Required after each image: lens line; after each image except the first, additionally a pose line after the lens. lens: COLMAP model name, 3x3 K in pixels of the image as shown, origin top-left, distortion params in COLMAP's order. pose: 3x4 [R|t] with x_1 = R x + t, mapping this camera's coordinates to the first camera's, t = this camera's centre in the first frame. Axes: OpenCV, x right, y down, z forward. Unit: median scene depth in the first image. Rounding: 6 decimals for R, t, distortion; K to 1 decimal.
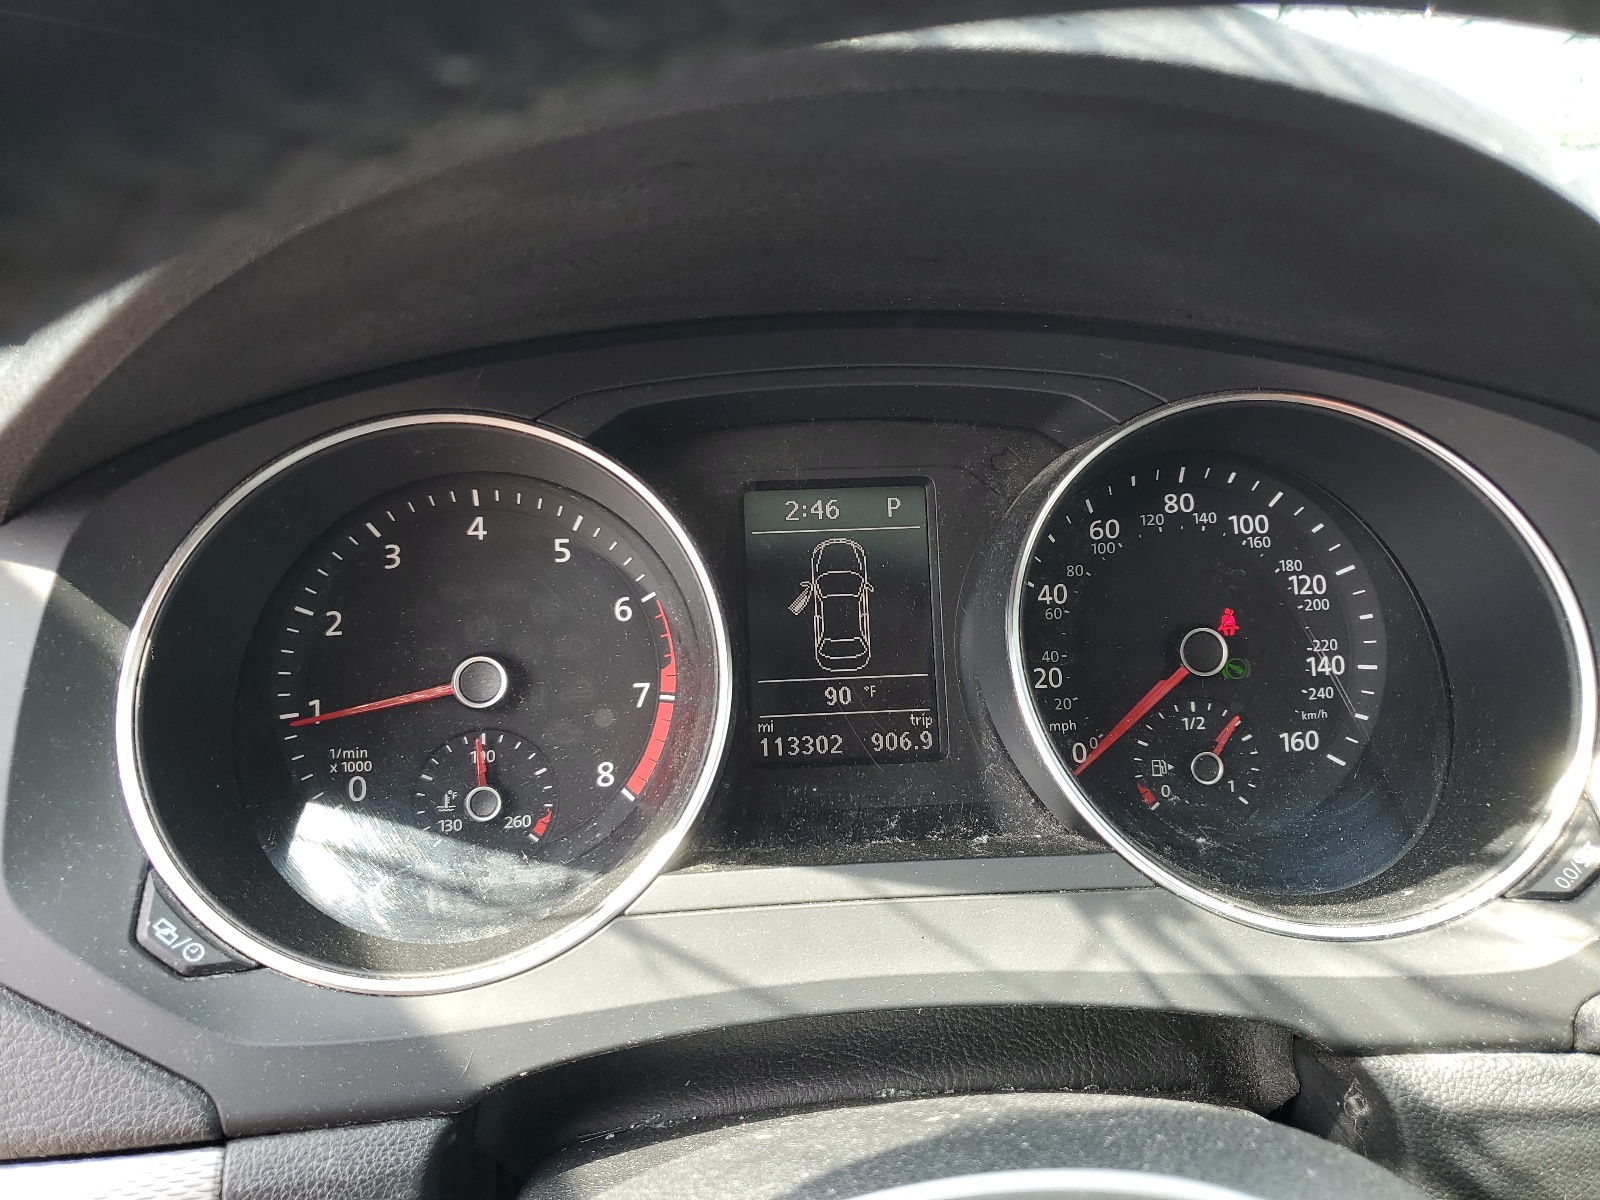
lens RADIAL K [[1210.6, 0, 798.9], [0, 1210.6, 598.1], [0, 0, 1]] dist [0.002106, 0.000864]
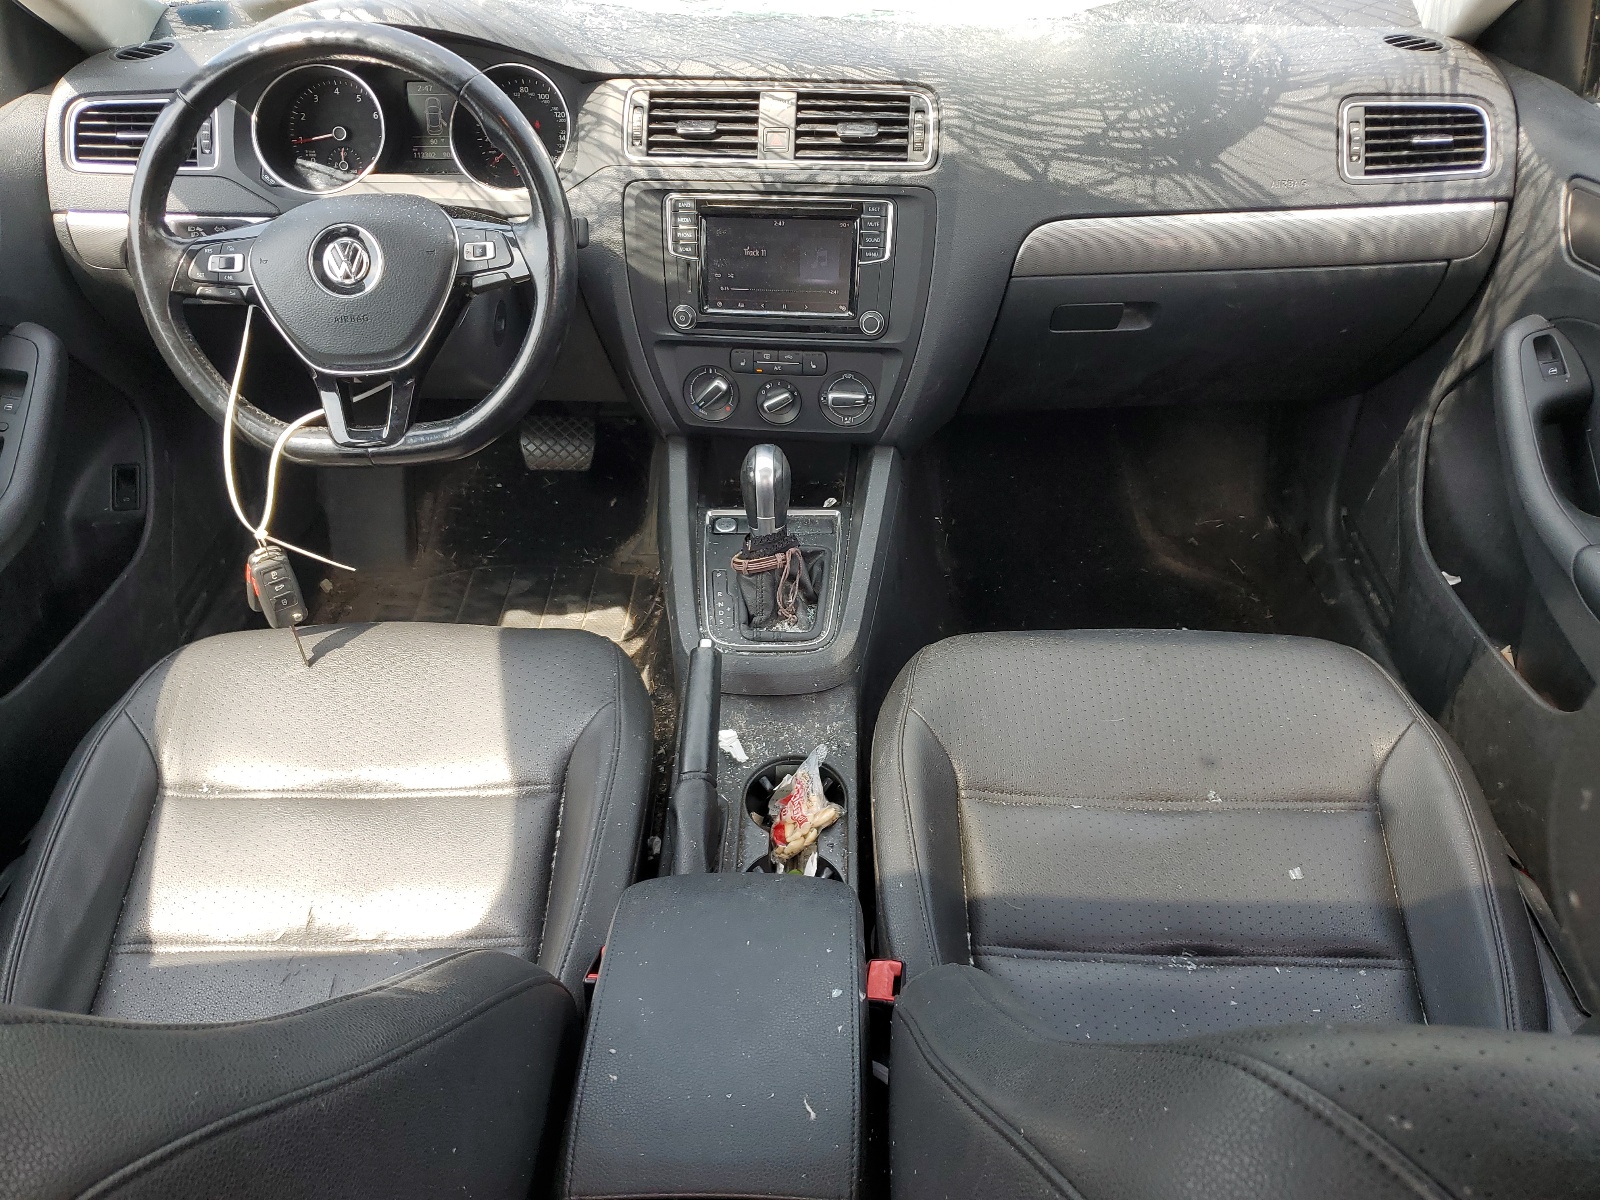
lens RADIAL K [[1210.6, 0, 802.0], [0, 1210.6, 599.8], [0, 0, 1]] dist [0.002106, 0.000864]
pose [[0.992637, 0.070515, -0.098491, 1.909238], [-0.034308, 0.943462, 0.329699, 0.164891], [0.116171, -0.323893, 0.938934, -3.340532]]
